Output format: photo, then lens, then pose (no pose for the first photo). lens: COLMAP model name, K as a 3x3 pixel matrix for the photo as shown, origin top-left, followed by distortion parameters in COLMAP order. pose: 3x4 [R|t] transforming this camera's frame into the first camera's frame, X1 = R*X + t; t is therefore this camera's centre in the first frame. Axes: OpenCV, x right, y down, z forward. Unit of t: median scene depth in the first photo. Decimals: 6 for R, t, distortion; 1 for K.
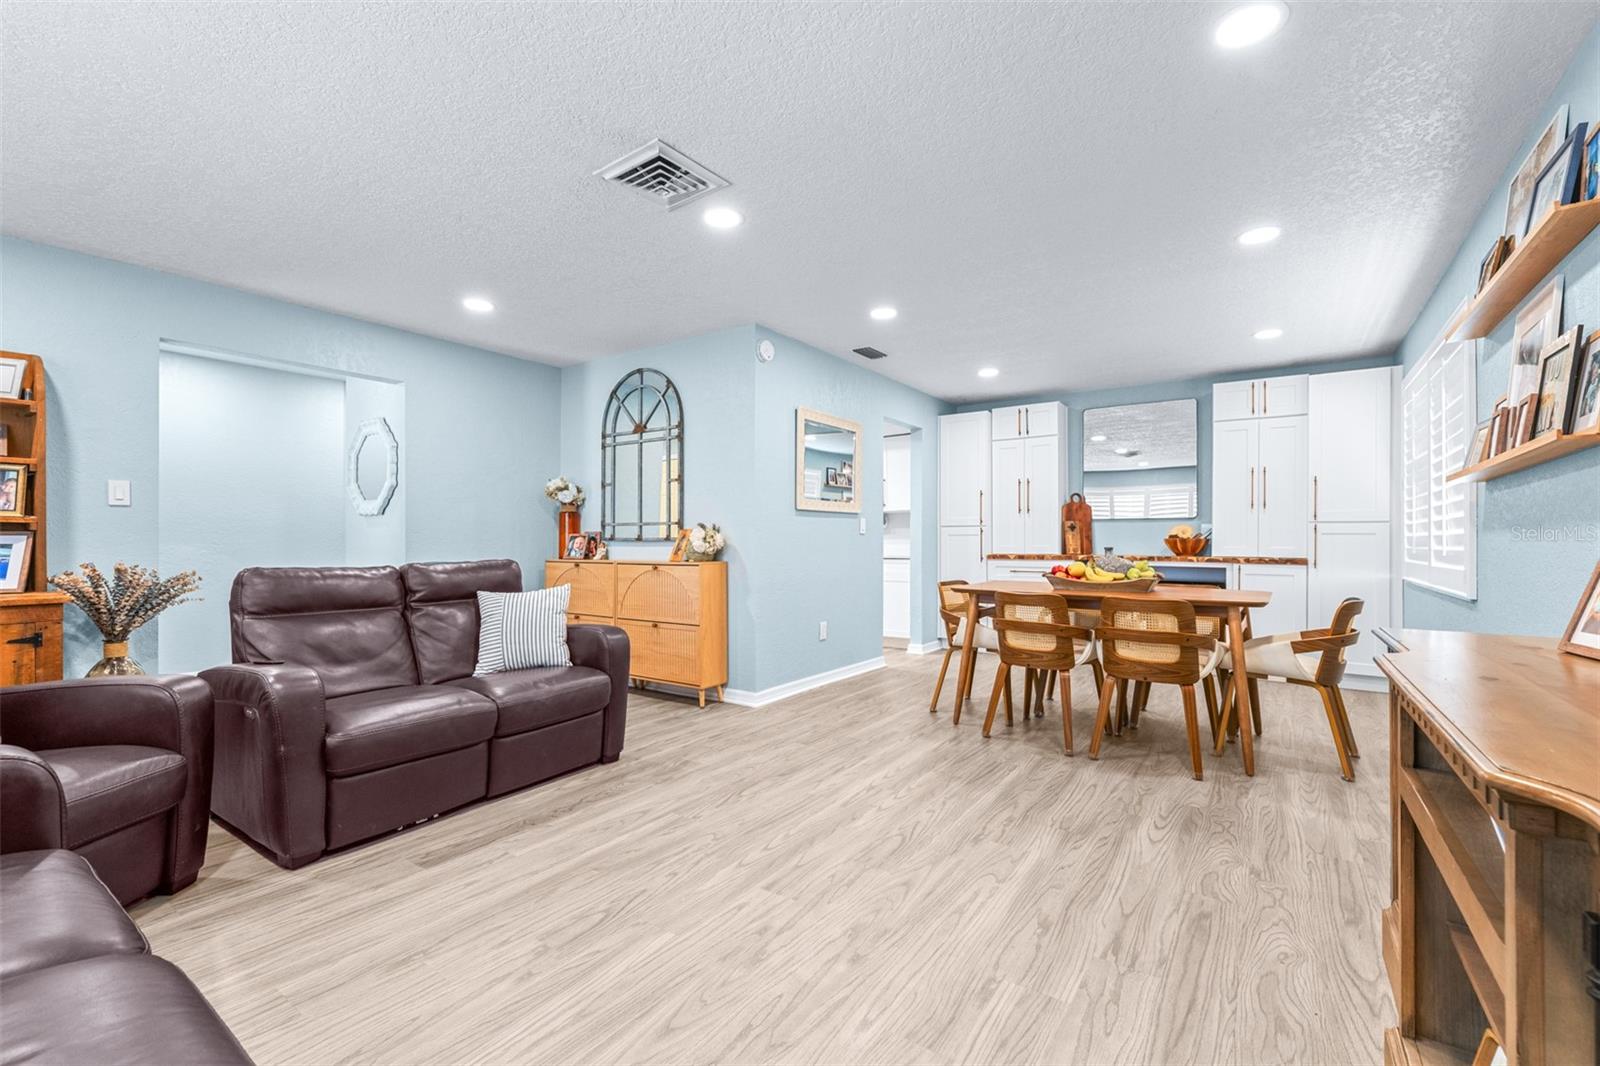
lens RADIAL K [[681.1, 0, 801.1], [0, 681.1, 535.2], [0, 0, 1]] dist [-0.000883, -0.000107]
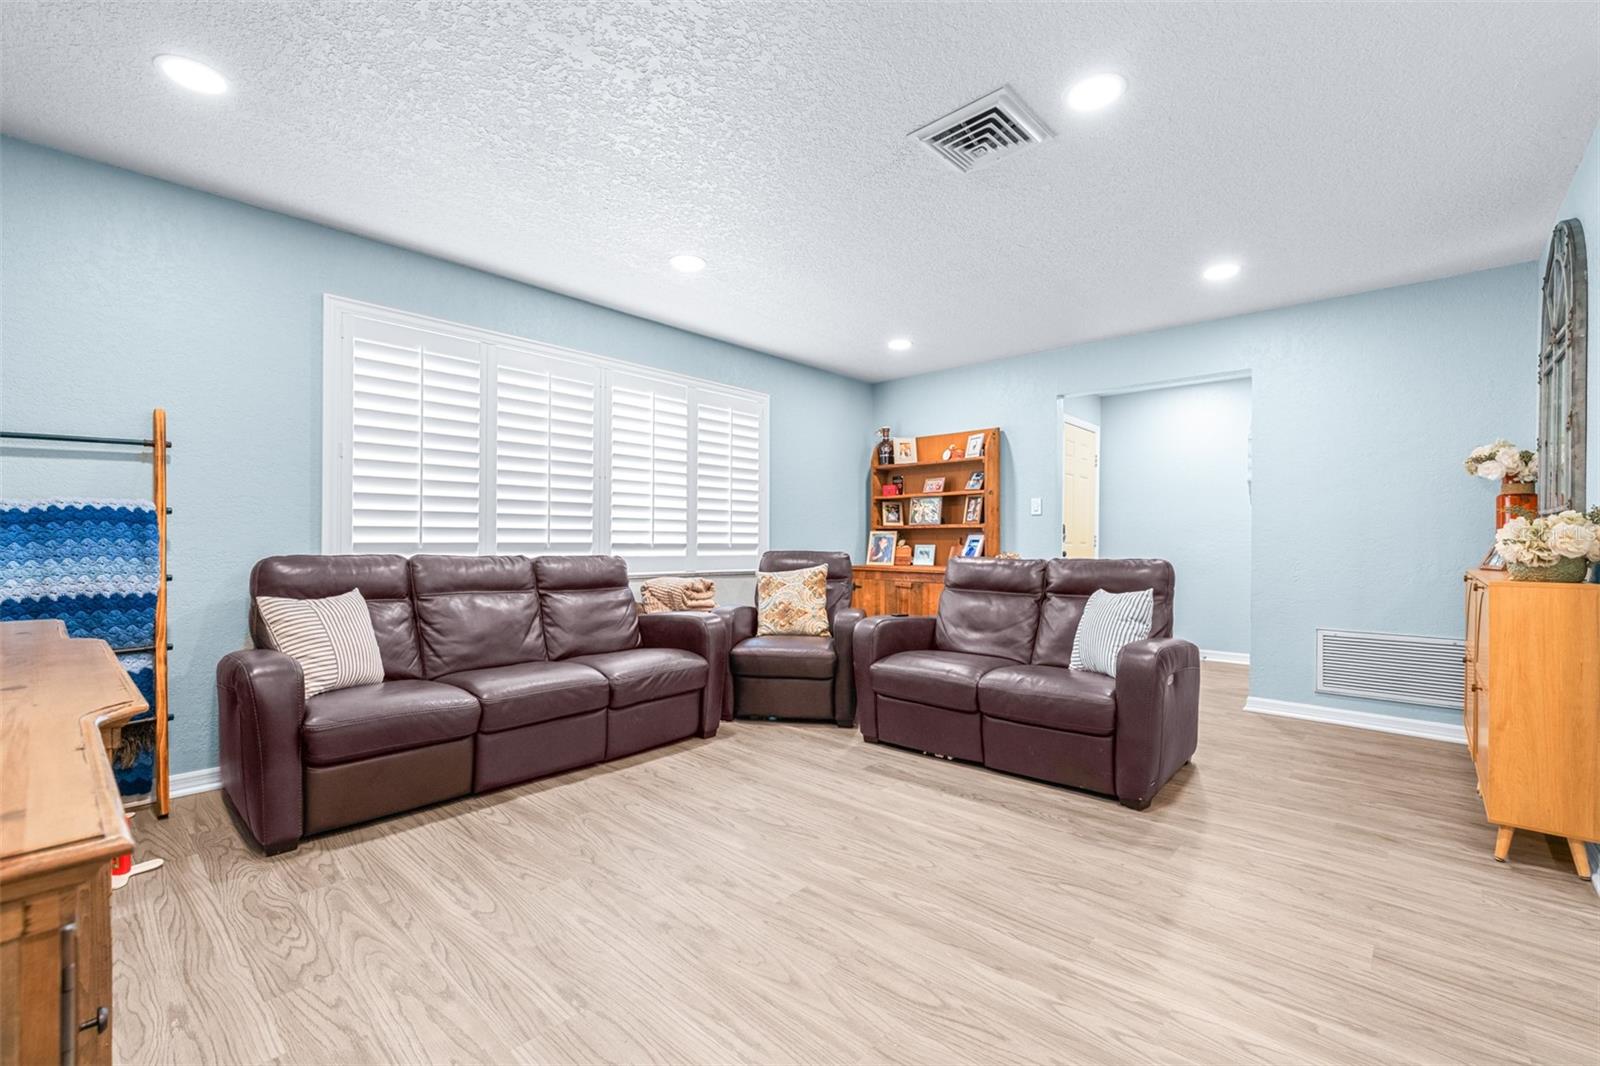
lens RADIAL K [[681.7, 0, 801.0], [0, 681.7, 539.3], [0, 0, 1]] dist [0.000908, -0.000567]
pose [[-0.126743, 0.002463, -0.991933, 0.612480], [0.003106, 0.999993, 0.002086, 0.006313], [0.991931, -0.002817, -0.126749, 0.740805]]
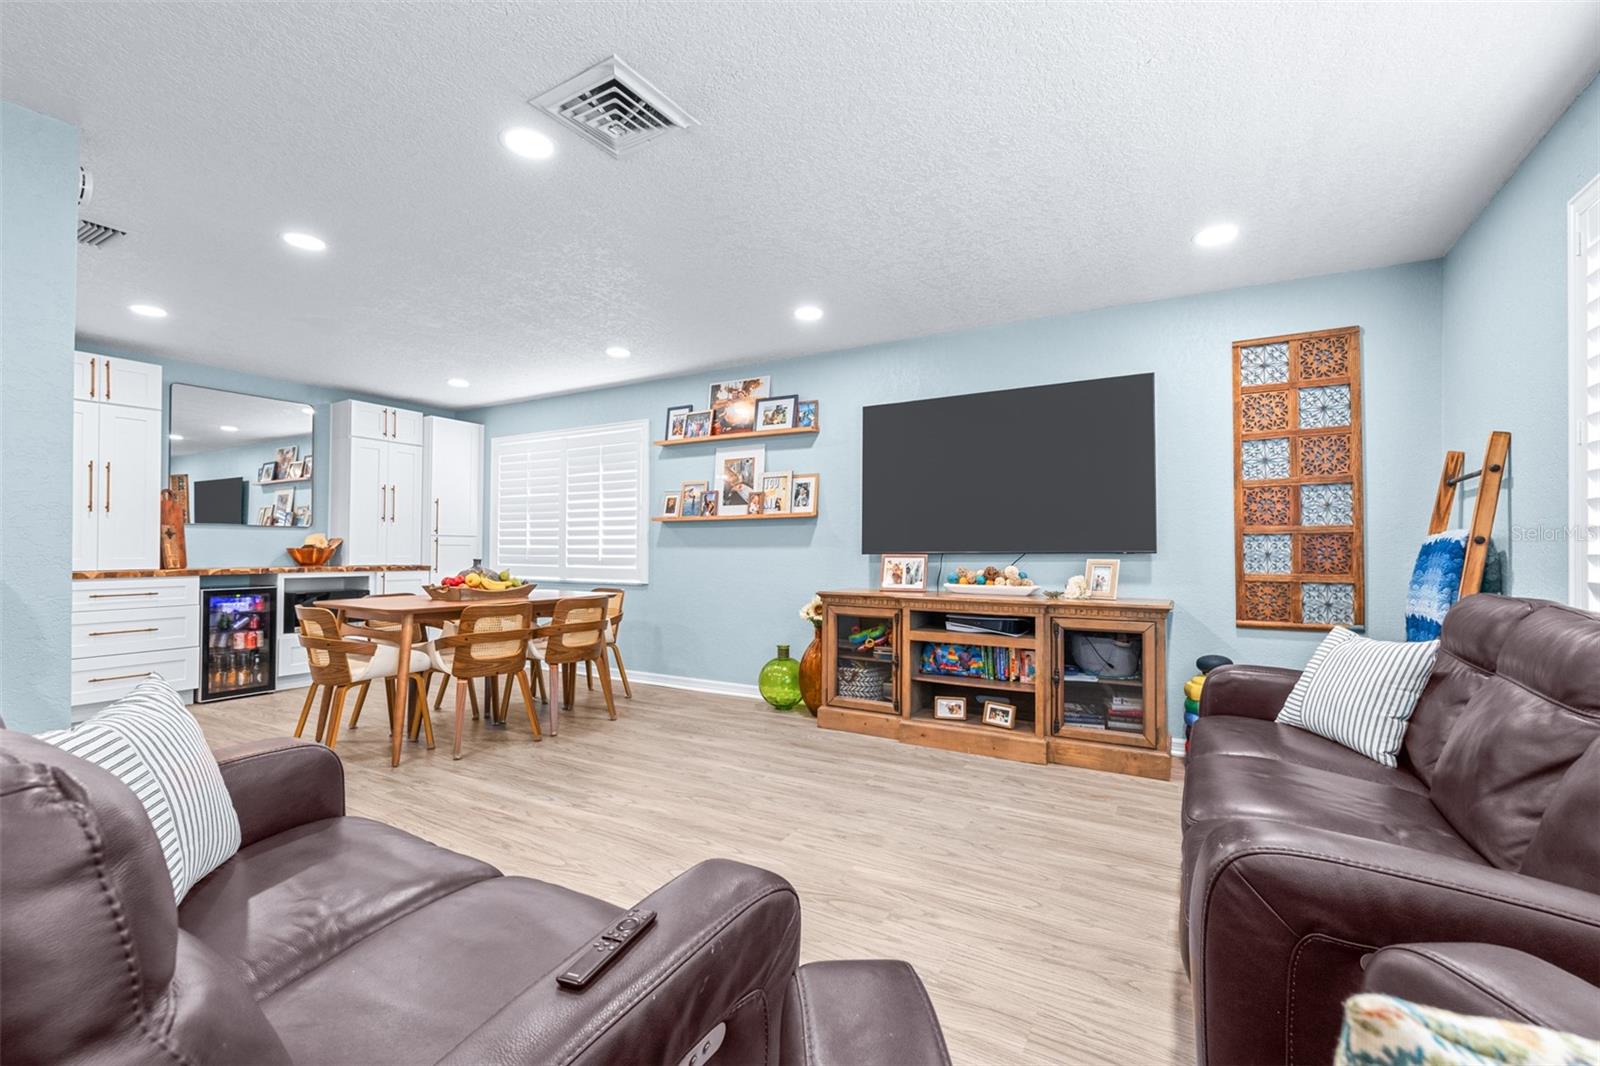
lens RADIAL K [[682.8, 0, 800.3], [0, 682.8, 537.2], [0, 0, 1]] dist [-0.001341, -0.000106]
pose [[-0.086097, 0.013348, 0.996197, -0.863162], [-0.013073, 0.999809, -0.014526, -0.011217], [-0.996201, -0.014274, -0.085906, 0.713243]]
